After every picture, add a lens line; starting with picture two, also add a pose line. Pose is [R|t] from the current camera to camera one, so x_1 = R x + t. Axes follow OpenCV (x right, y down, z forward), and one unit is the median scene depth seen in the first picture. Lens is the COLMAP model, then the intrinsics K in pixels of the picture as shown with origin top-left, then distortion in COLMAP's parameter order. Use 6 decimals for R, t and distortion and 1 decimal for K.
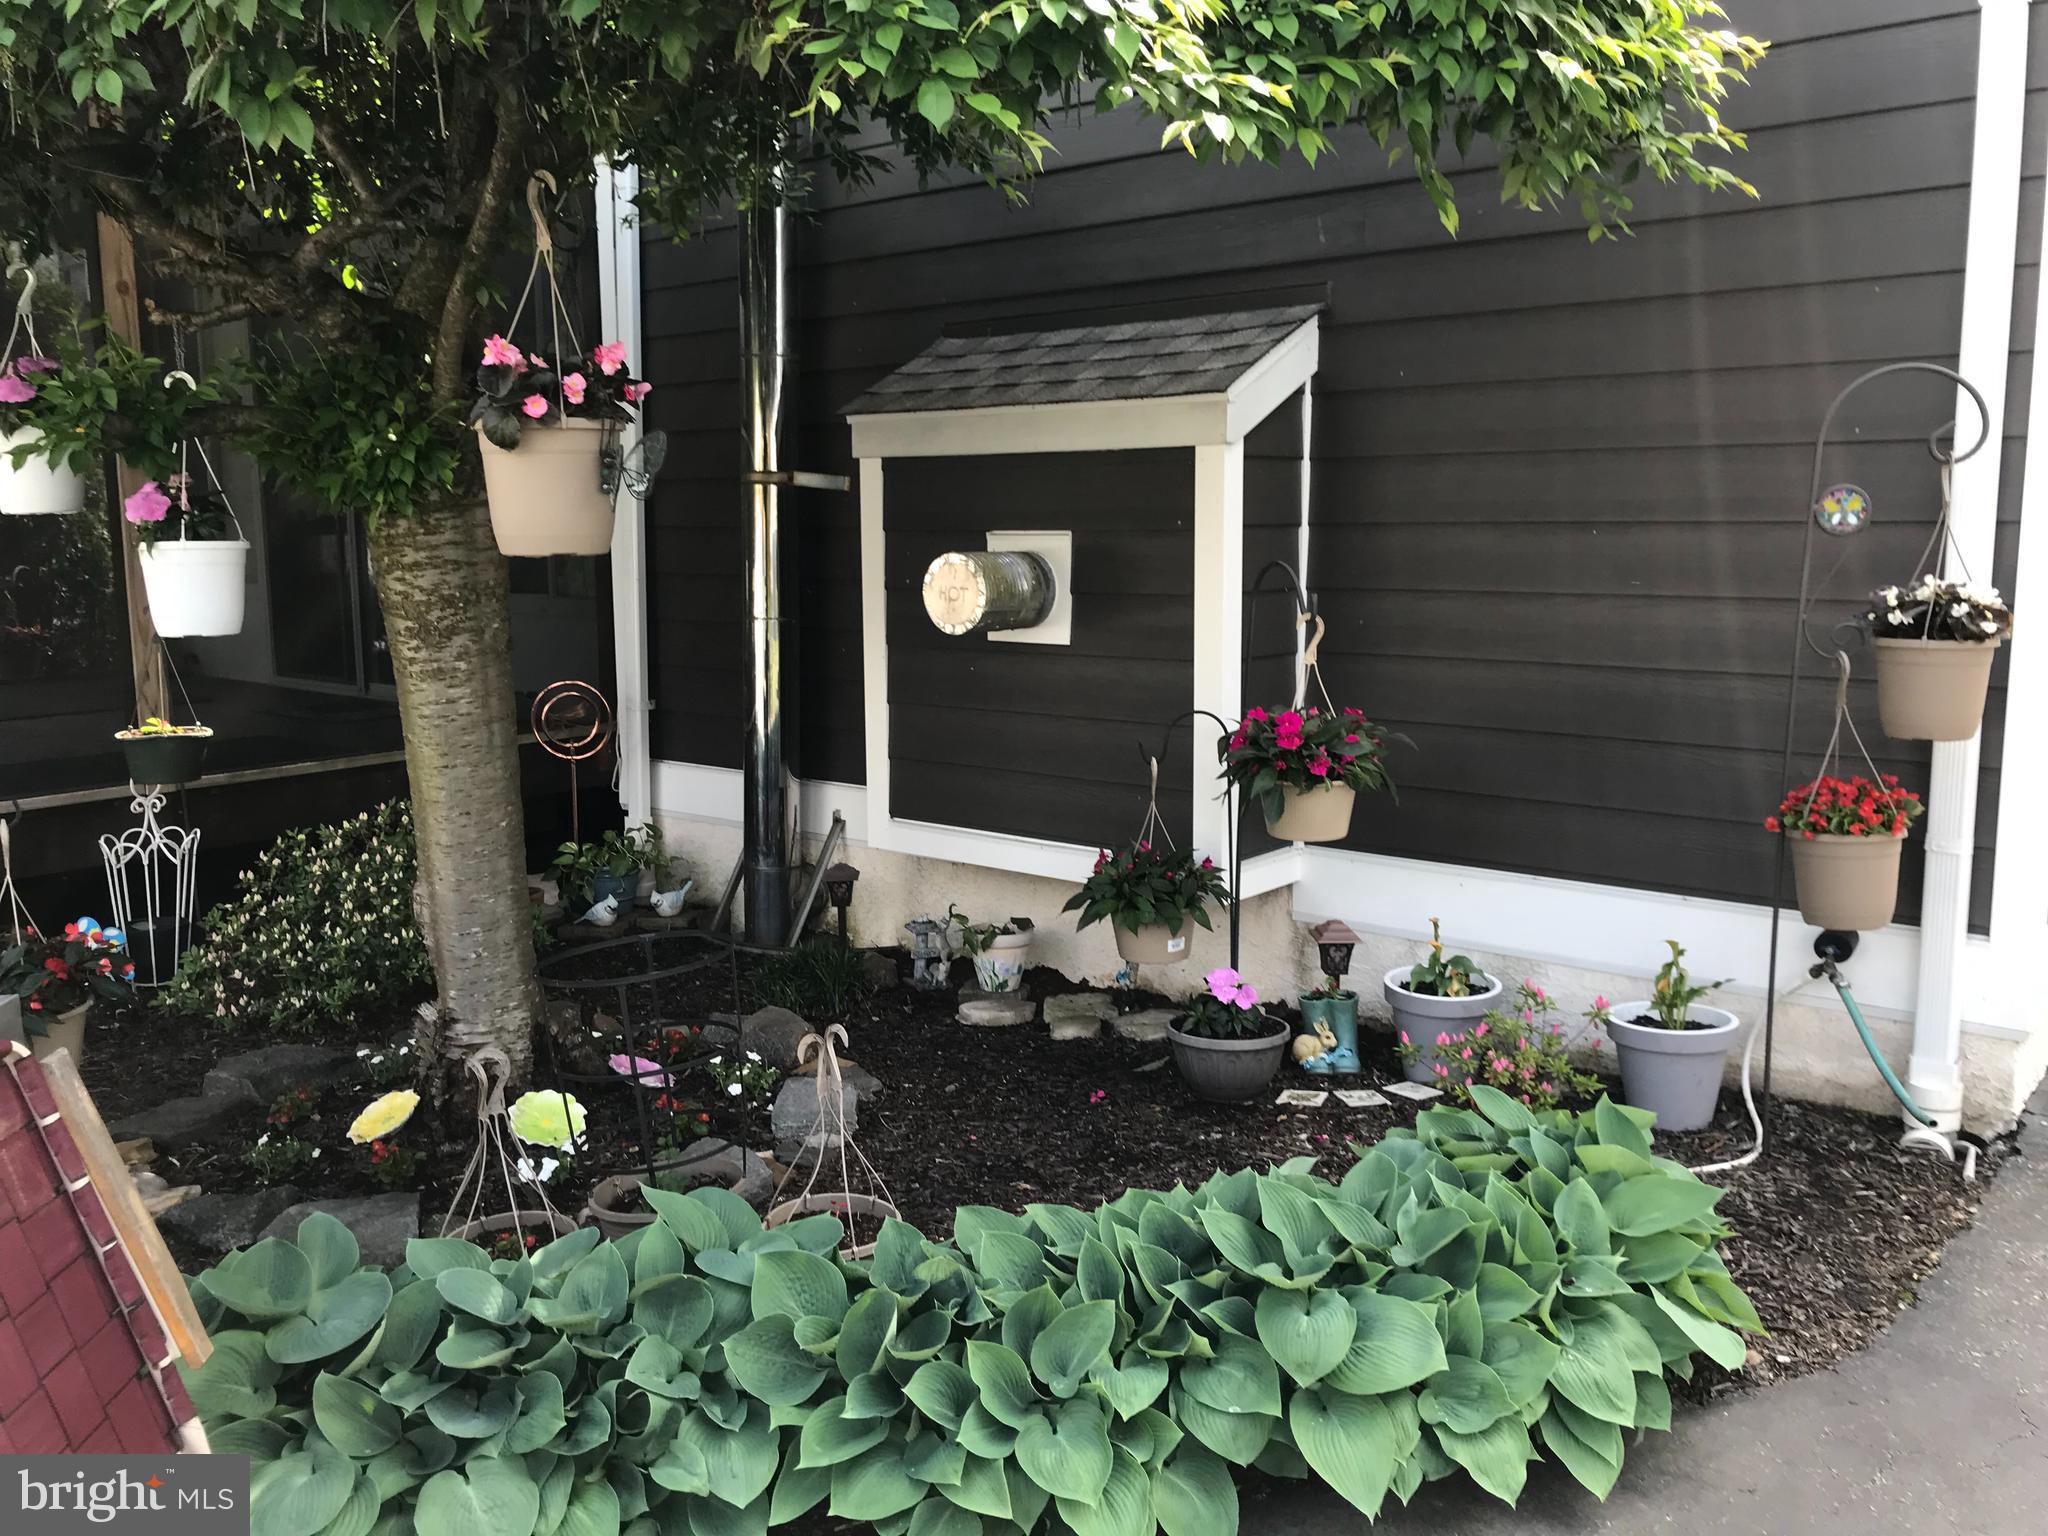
lens RADIAL K [[1687.3, 0, 1024.0], [0, 1687.3, 768.0], [0, 0, 1]] dist [0.021713, 0.009663]
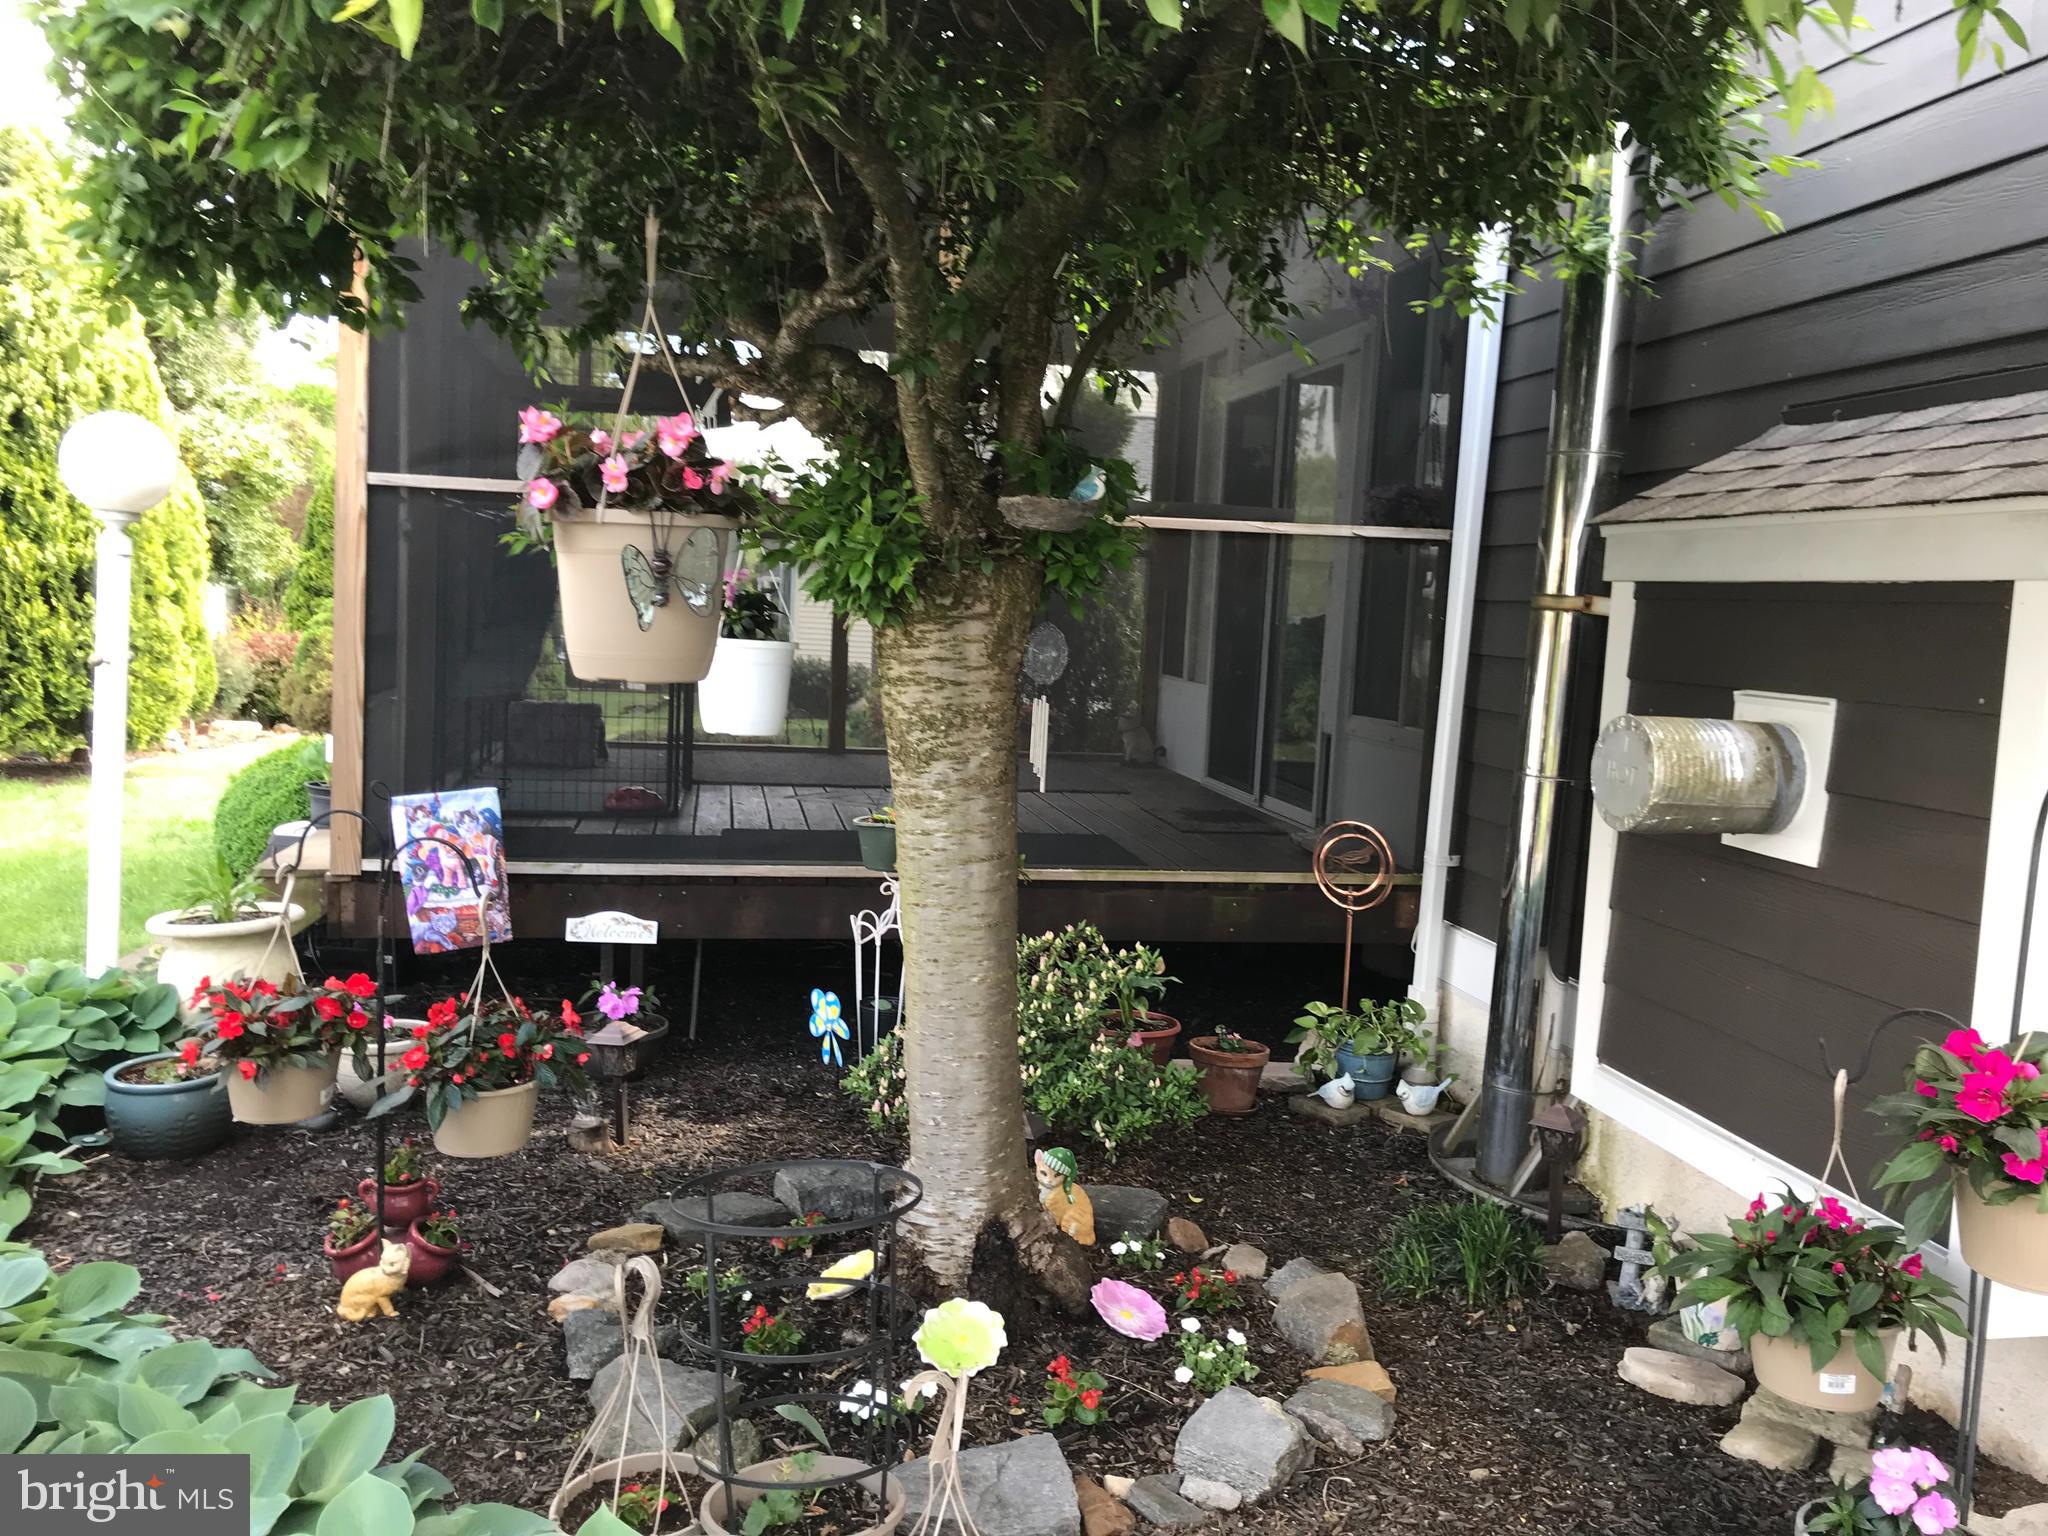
lens RADIAL K [[1695.0, 0, 1024.0], [0, 1695.0, 768.0], [0, 0, 1]] dist [0.162464, -0.253147]
pose [[0.773767, 0.107958, -0.624204, 0.243160], [-0.149581, 0.988644, -0.014432, -0.064932], [0.615557, 0.104536, 0.781128, 0.312659]]
